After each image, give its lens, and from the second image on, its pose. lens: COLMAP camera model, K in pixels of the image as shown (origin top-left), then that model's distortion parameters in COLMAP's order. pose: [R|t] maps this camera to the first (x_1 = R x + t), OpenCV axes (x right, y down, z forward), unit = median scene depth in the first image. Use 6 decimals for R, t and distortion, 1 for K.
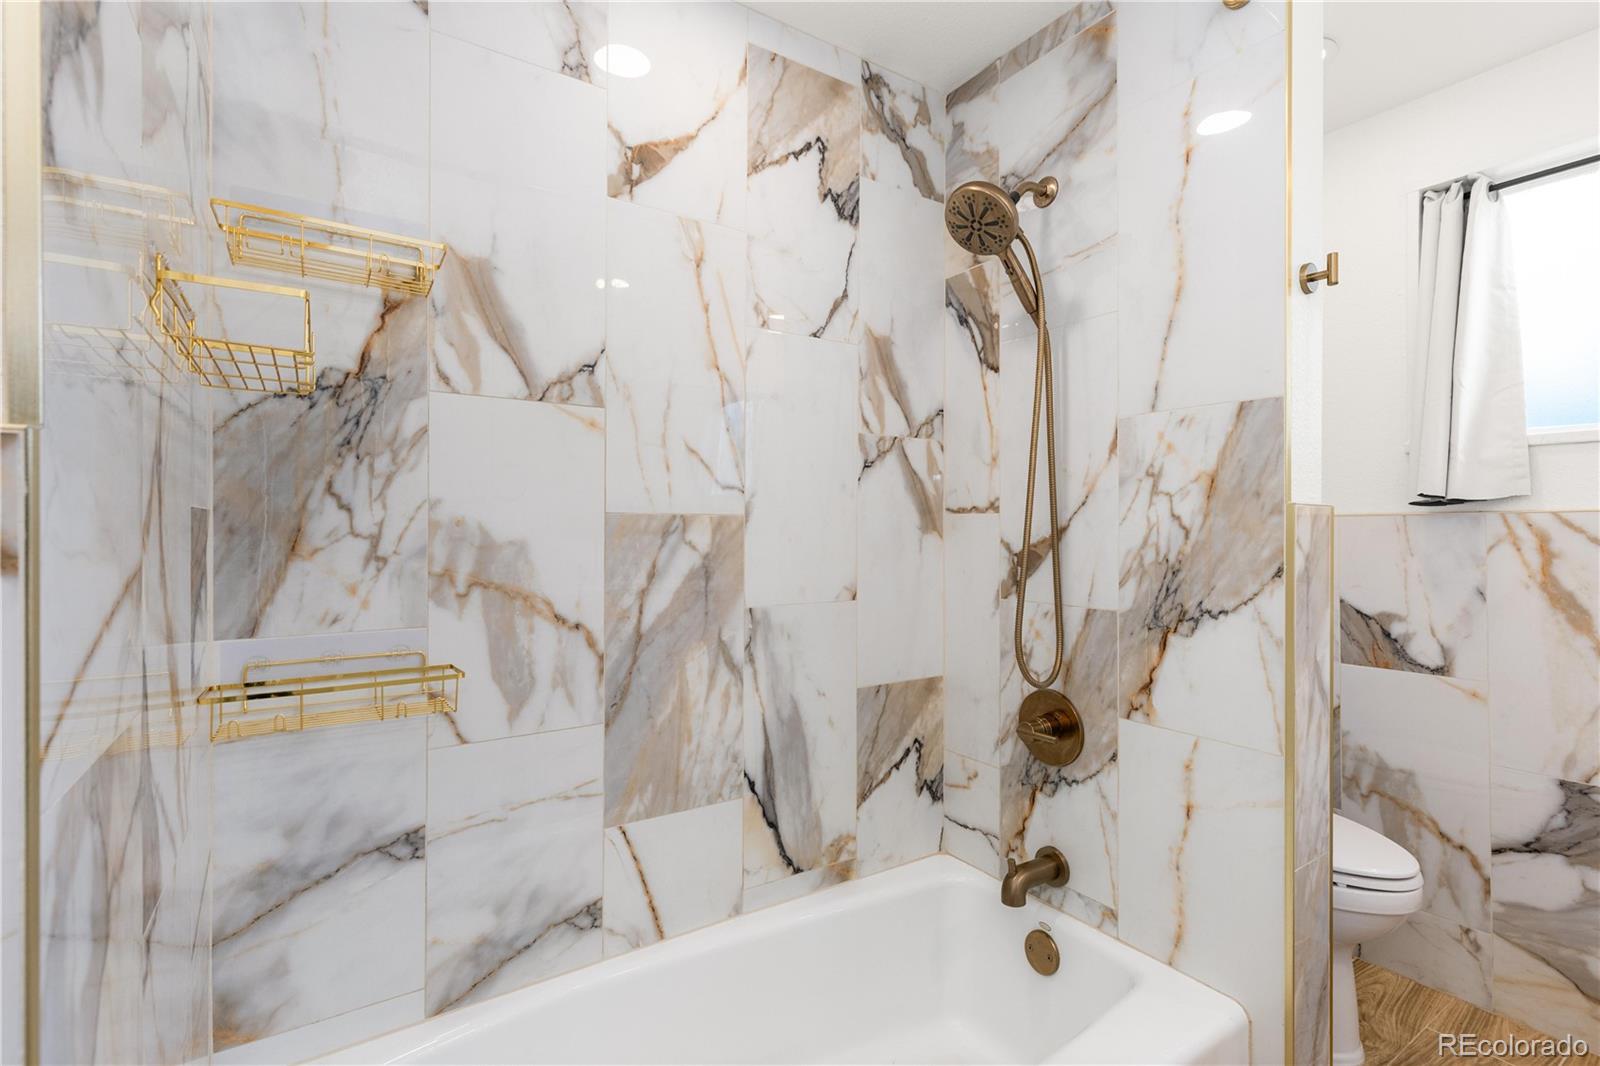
lens RADIAL K [[731.0, 0, 803.7], [0, 731.0, 535.6], [0, 0, 1]] dist [0.007899, -0.001346]
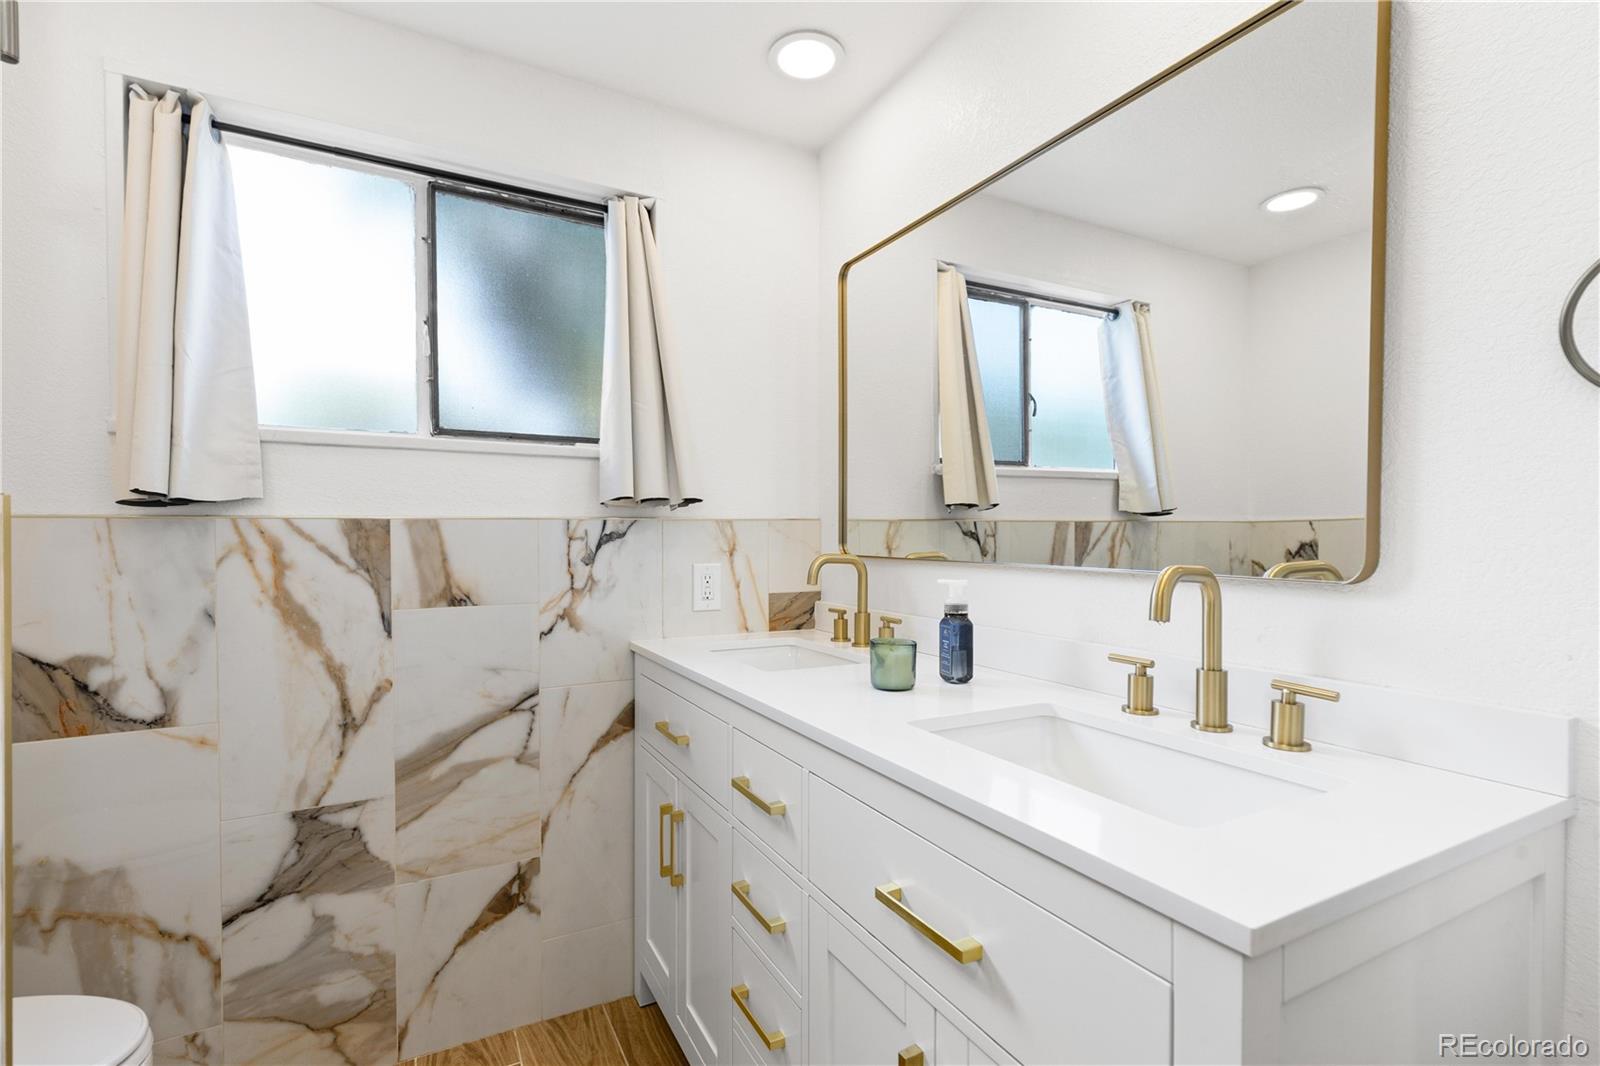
lens RADIAL K [[731.0, 0, 802.6], [0, 731.0, 538.5], [0, 0, 1]] dist [0.007899, -0.001346]
pose [[0.100822, -0.004504, 0.994894, 0.177662], [0.007508, 0.999965, 0.003766, -0.005546], [-0.994876, 0.007090, 0.100852, 0.262758]]
